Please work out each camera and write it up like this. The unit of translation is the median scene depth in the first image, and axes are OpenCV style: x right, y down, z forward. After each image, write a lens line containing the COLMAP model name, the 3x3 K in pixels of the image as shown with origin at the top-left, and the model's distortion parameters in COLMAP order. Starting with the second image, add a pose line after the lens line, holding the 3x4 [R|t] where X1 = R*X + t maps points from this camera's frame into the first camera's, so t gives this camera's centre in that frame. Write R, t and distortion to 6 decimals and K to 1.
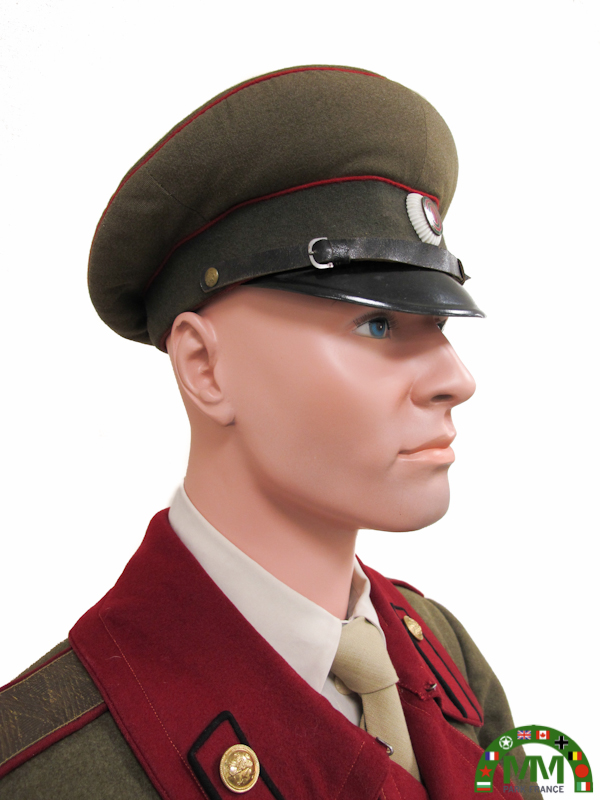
lens RADIAL K [[661.7, 0, 298.6], [0, 661.7, 400.3], [0, 0, 1]] dist [-0.137014, 0.068996]
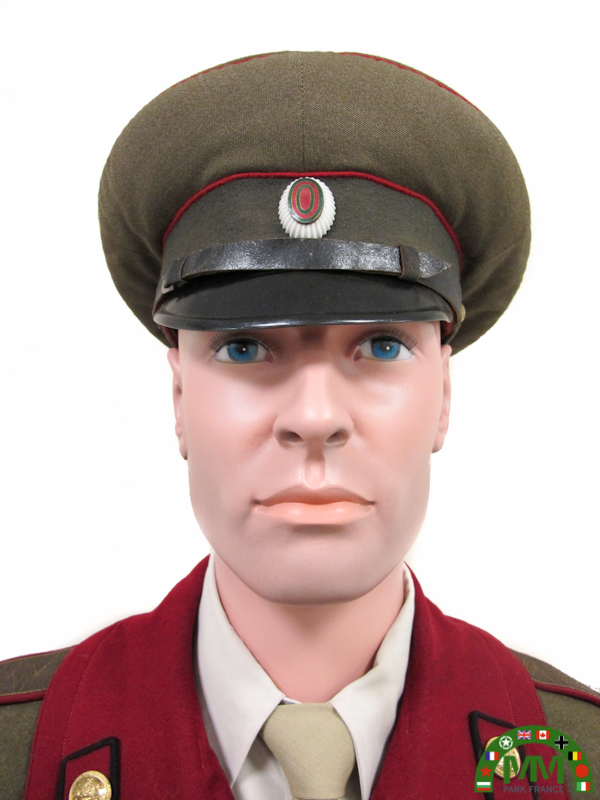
lens RADIAL K [[661.7, 0, 318.3], [0, 661.7, 394.3], [0, 0, 1]] dist [-0.137014, 0.068996]
pose [[0.665583, -0.021218, -0.746023, 0.810935], [-0.022794, 0.998552, -0.048736, -0.015938], [0.745976, 0.049443, 0.664135, 0.517544]]
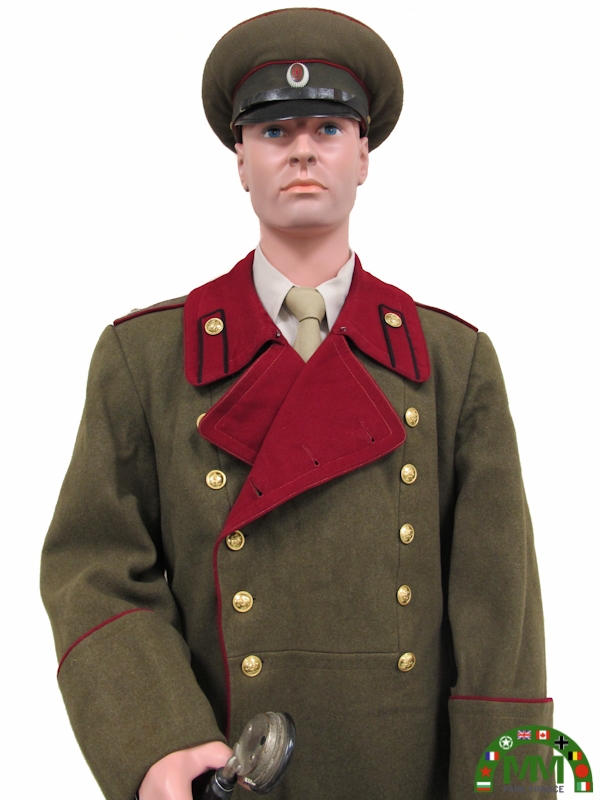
lens RADIAL K [[728.2, 0, 282.8], [0, 728.2, 373.2], [0, 0, 1]] dist [-0.130529, 0.000000]
pose [[0.630313, 0.053459, -0.774498, 1.979014], [0.006332, 0.997239, 0.073987, 0.493794], [0.776315, -0.051539, 0.628235, -0.476757]]
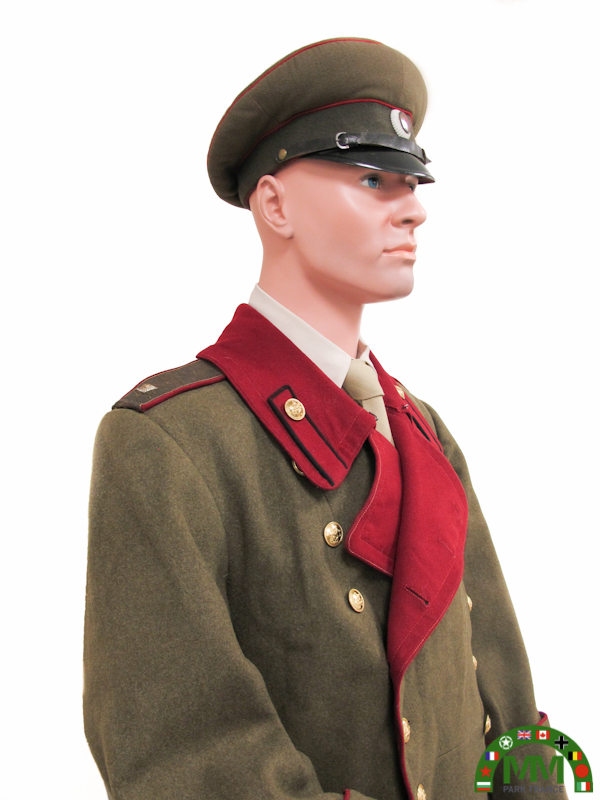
lens RADIAL K [[704.9, 0, 304.9], [0, 704.9, 393.7], [0, 0, 1]] dist [-0.125148, 0.025434]
pose [[0.999597, 0.018546, -0.021484, -0.016528], [-0.017097, 0.997687, 0.065787, 0.351684], [0.022655, -0.065394, 0.997602, -0.976191]]
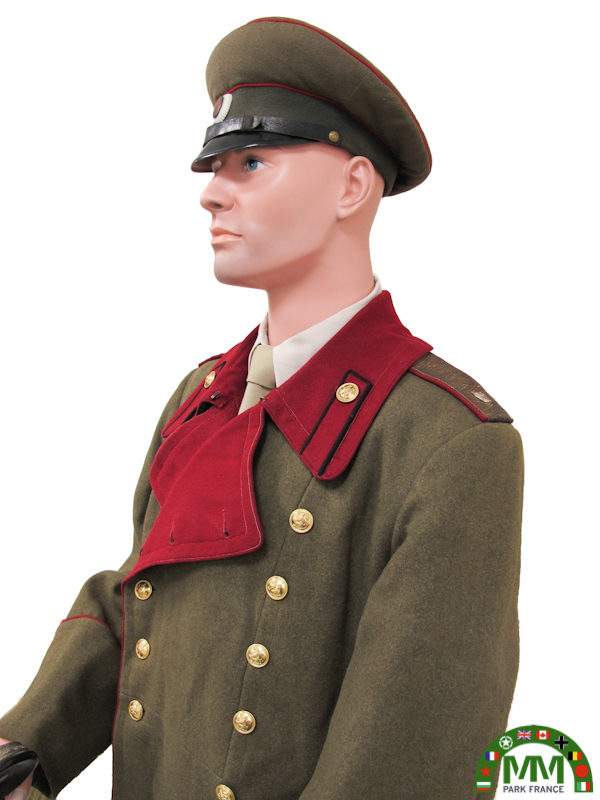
lens RADIAL K [[661.7, 0, 299.9], [0, 661.7, 399.7], [0, 0, 1]] dist [-0.137014, 0.068996]
pose [[-0.215135, 0.121635, -0.968980, 2.021273], [-0.020850, 0.991415, 0.129080, 0.289077], [0.976362, 0.047972, -0.210752, 1.674862]]
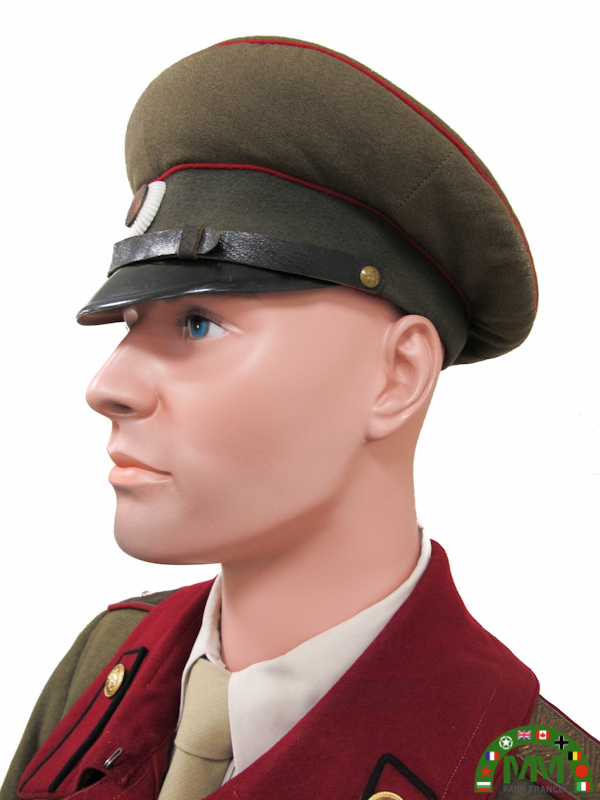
lens RADIAL K [[661.7, 0, 300.6], [0, 661.7, 392.8], [0, 0, 1]] dist [-0.137014, 0.068996]
pose [[-0.152437, -0.024485, -0.988010, 1.073420], [-0.055165, 0.998345, -0.016229, -0.024477], [0.986772, 0.052030, -0.153536, 1.409414]]
